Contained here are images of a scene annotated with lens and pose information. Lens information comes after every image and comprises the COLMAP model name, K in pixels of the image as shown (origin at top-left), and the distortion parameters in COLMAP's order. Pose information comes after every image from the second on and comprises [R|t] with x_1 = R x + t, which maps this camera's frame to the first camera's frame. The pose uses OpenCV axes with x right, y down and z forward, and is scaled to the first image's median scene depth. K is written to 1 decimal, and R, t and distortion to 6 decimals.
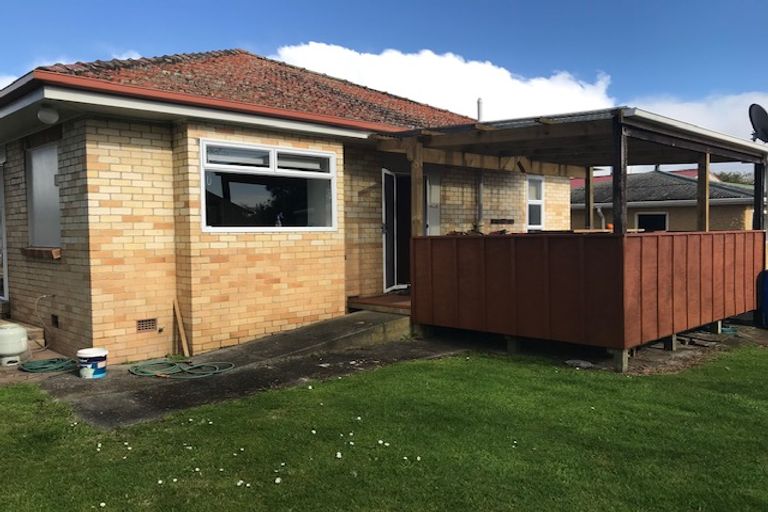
lens RADIAL K [[628.5, 0, 384.8], [0, 628.5, 256.5], [0, 0, 1]] dist [0.009348, -0.001437]
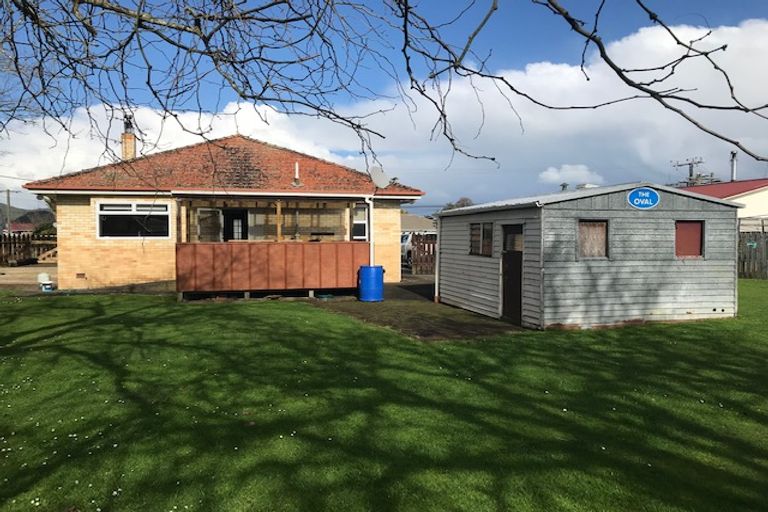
lens RADIAL K [[628.5, 0, 383.2], [0, 628.5, 253.9], [0, 0, 1]] dist [0.009348, -0.001437]
pose [[0.839513, 0.023498, -0.542831, 1.846950], [-0.030106, 0.999541, -0.003293, -0.006297], [0.542504, 0.019107, 0.839836, -0.425418]]
